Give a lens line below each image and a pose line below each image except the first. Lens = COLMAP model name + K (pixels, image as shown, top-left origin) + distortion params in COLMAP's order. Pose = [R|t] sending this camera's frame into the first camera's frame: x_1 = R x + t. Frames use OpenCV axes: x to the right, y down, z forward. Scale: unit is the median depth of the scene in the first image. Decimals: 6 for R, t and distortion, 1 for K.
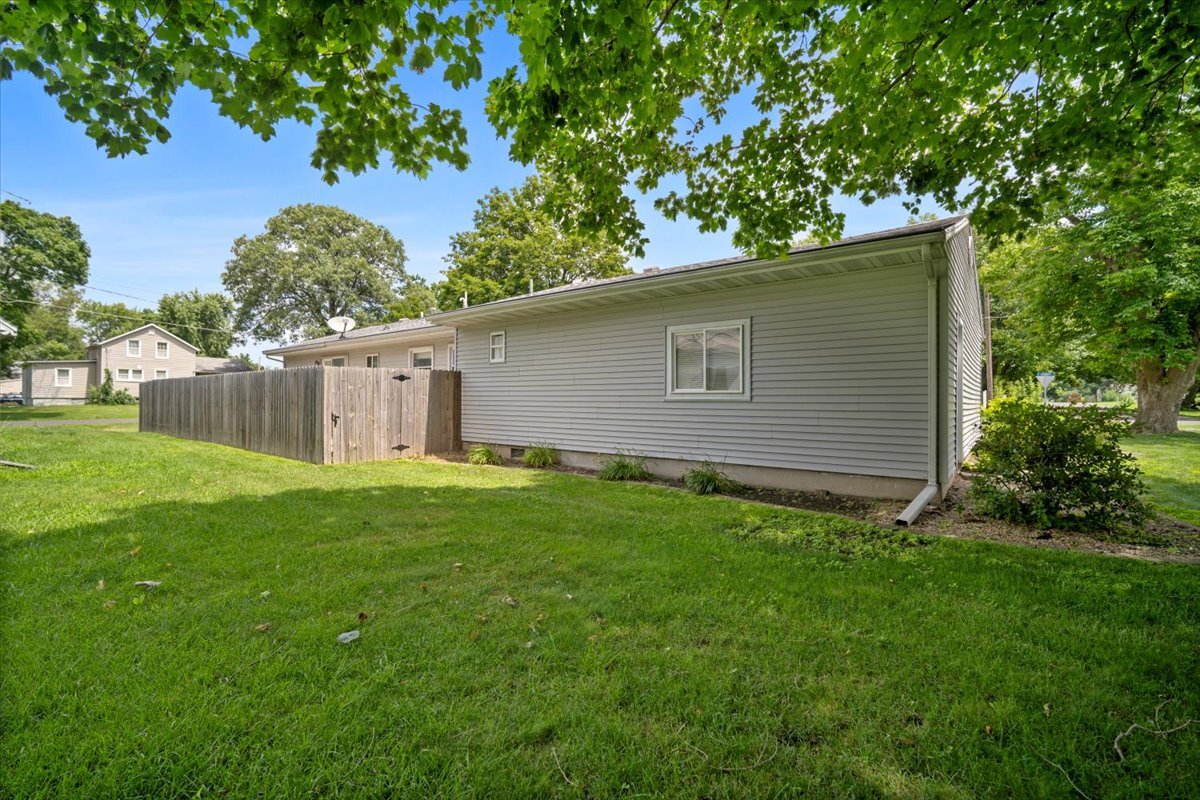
lens RADIAL K [[526.0, 0, 594.2], [0, 526.0, 394.6], [0, 0, 1]] dist [-0.009249, 0.000489]
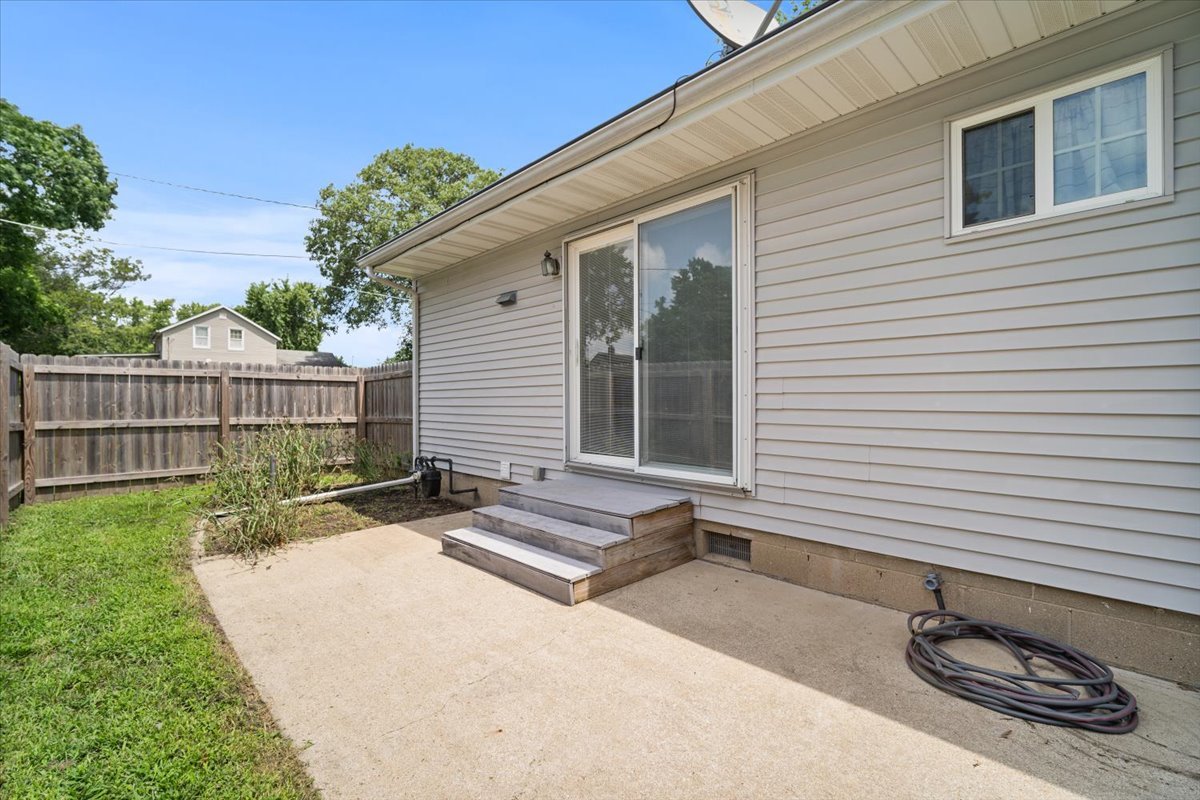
lens RADIAL K [[526.0, 0, 600.7], [0, 526.0, 403.2], [0, 0, 1]] dist [-0.009249, 0.000489]
pose [[0.991762, -0.009092, -0.127770, -0.173525], [0.011170, 0.999817, 0.015560, 0.003937], [0.127605, -0.016859, 0.991682, 0.269628]]
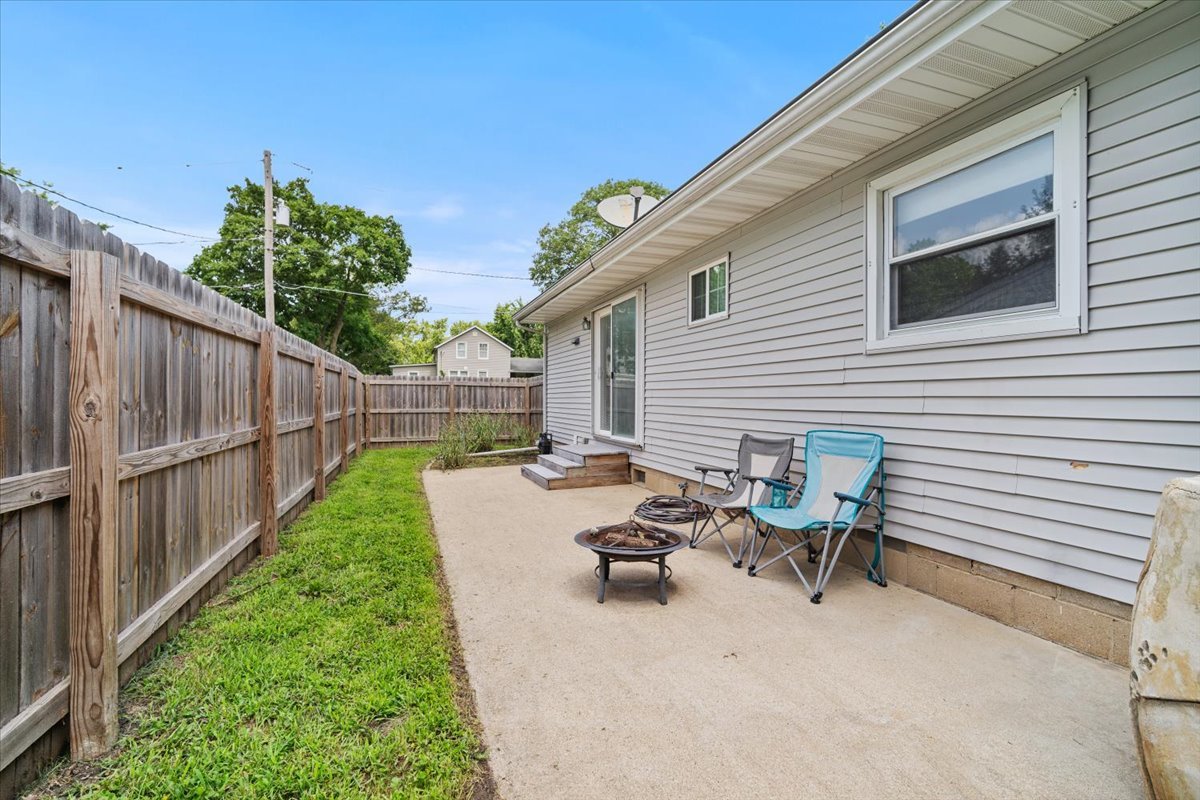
lens RADIAL K [[526.0, 0, 595.4], [0, 526.0, 396.6], [0, 0, 1]] dist [-0.009249, 0.000489]
pose [[0.855851, -0.006711, -0.517179, -0.102317], [0.008807, 0.999960, 0.001598, 0.003501], [0.517148, -0.005922, 0.855876, 0.217157]]
